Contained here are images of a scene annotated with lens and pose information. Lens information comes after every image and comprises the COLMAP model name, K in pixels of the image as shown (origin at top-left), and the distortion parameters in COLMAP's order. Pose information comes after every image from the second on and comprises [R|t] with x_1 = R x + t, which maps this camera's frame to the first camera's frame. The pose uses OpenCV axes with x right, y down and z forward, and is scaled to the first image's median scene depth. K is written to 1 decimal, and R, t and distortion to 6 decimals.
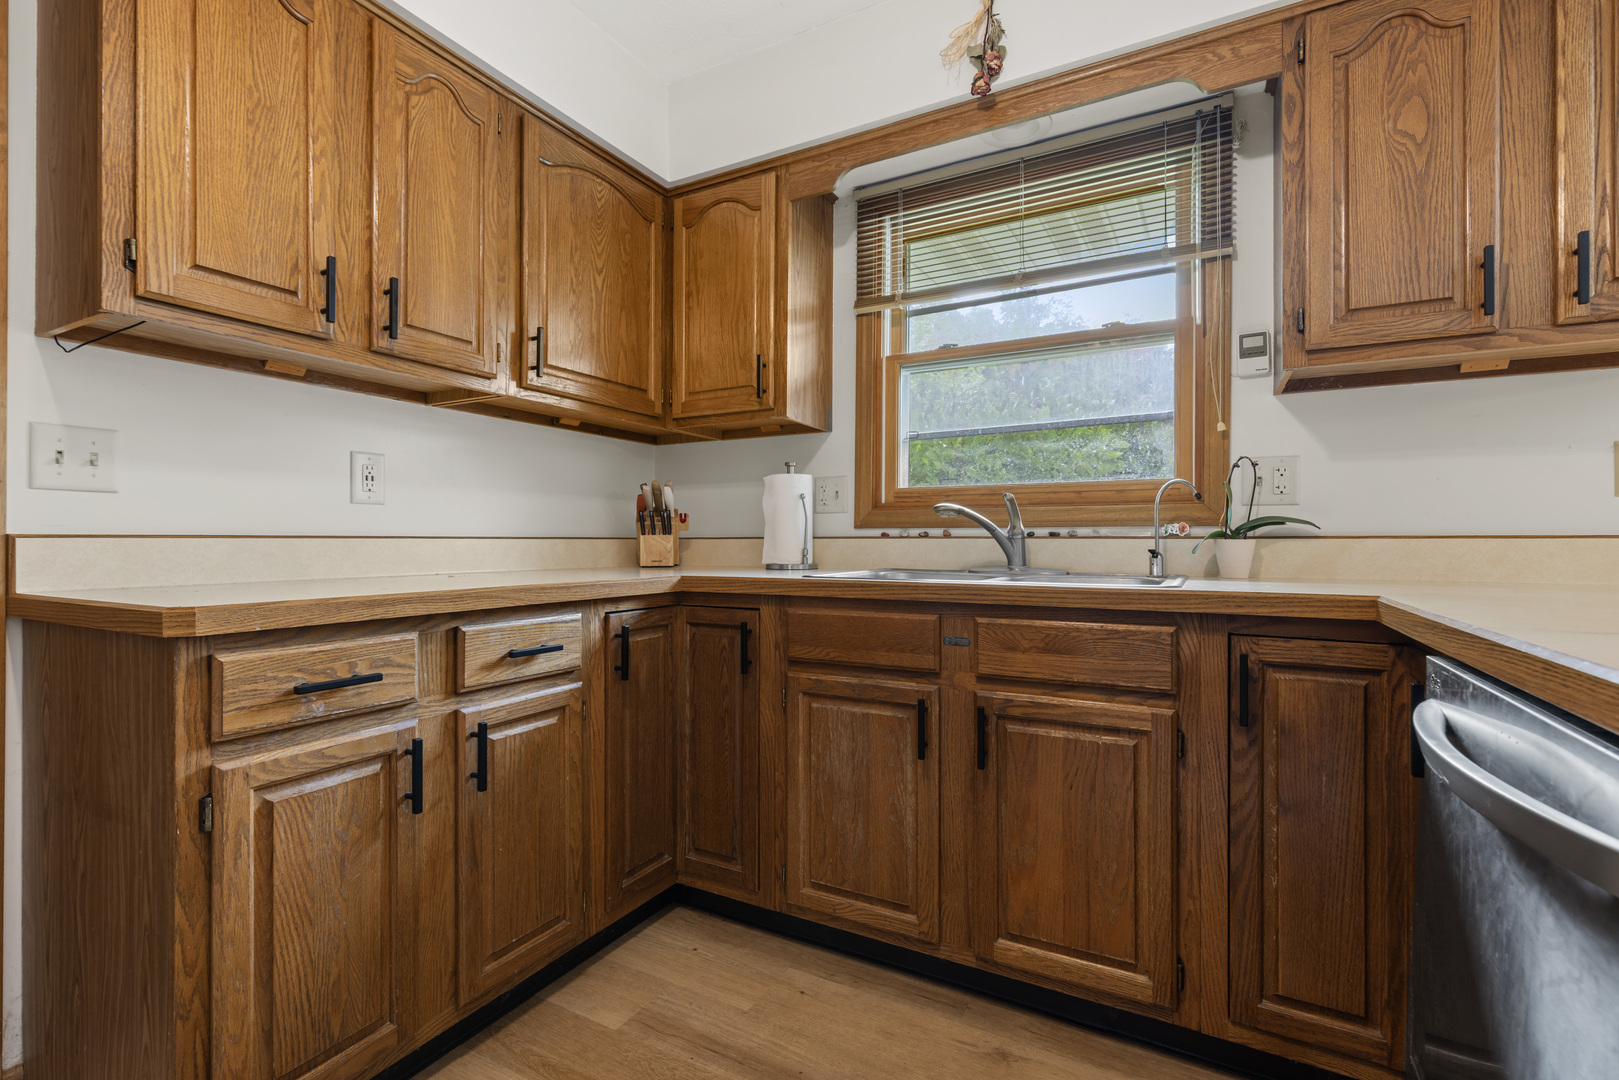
lens RADIAL K [[737.9, 0, 803.1], [0, 737.9, 541.5], [0, 0, 1]] dist [0.003644, 0.000035]
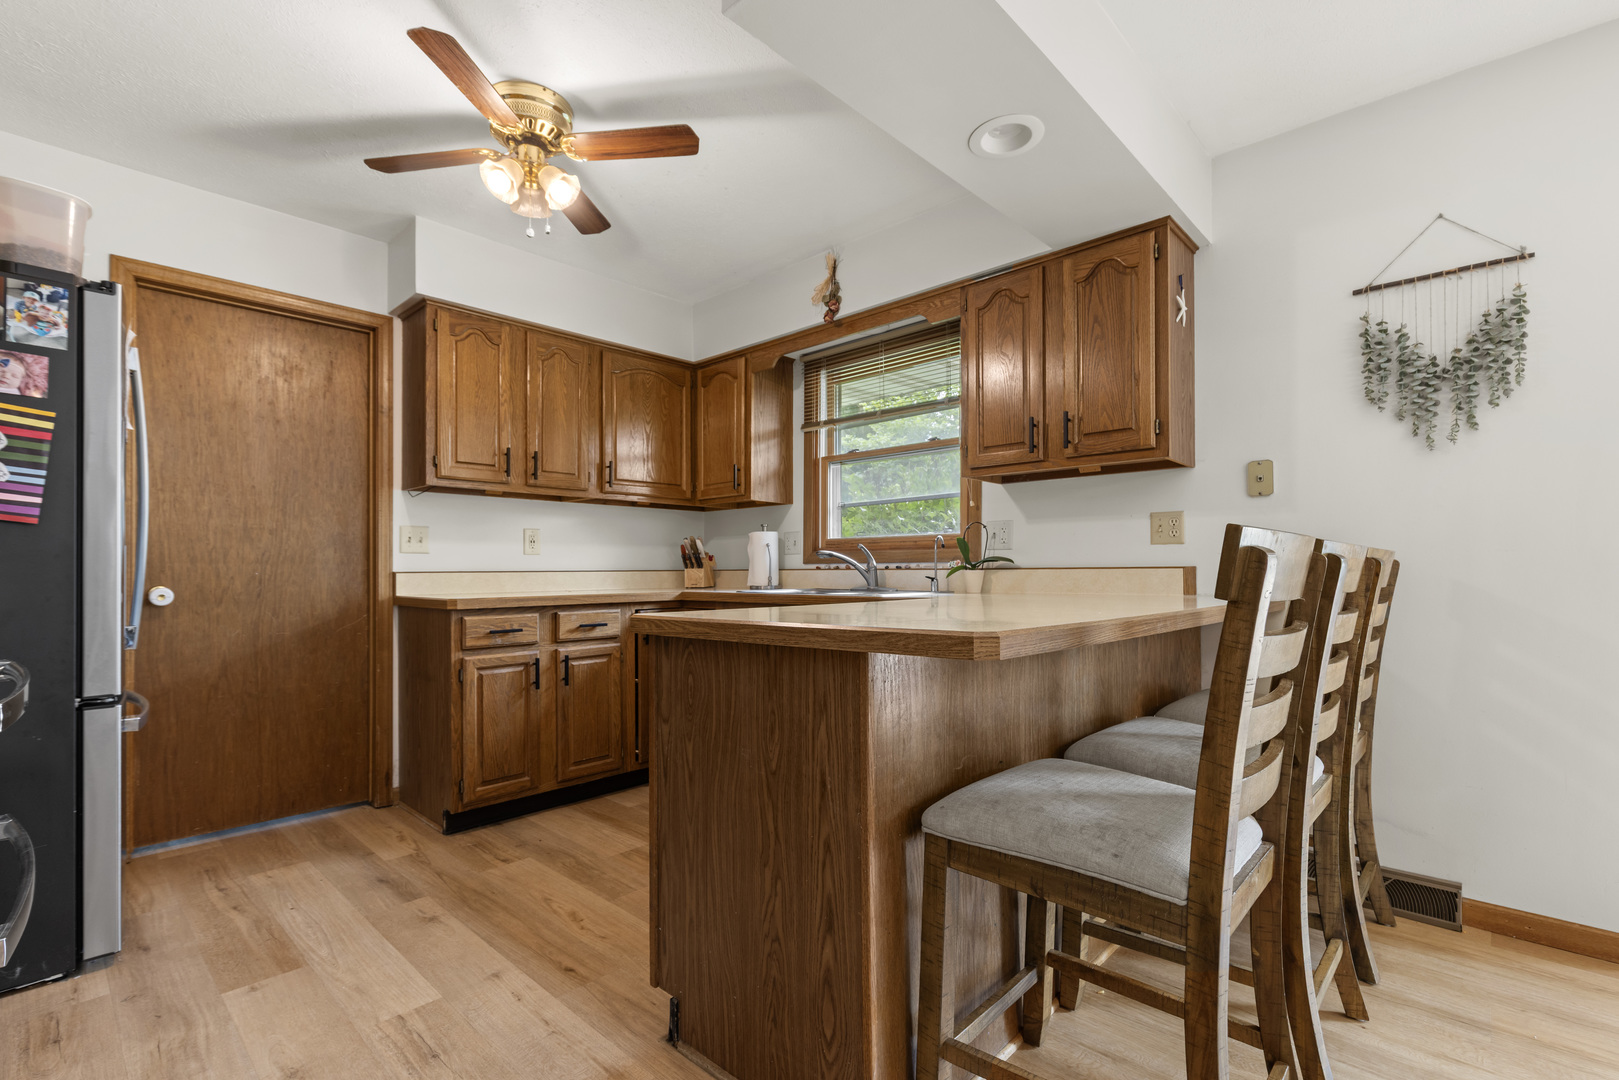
lens RADIAL K [[737.9, 0, 799.5], [0, 737.9, 567.7], [0, 0, 1]] dist [0.003644, 0.000035]
pose [[0.966948, -0.006671, -0.254885, 0.658069], [0.005825, 0.999975, -0.004075, -0.004364], [0.254905, 0.002456, 0.966963, -0.789002]]
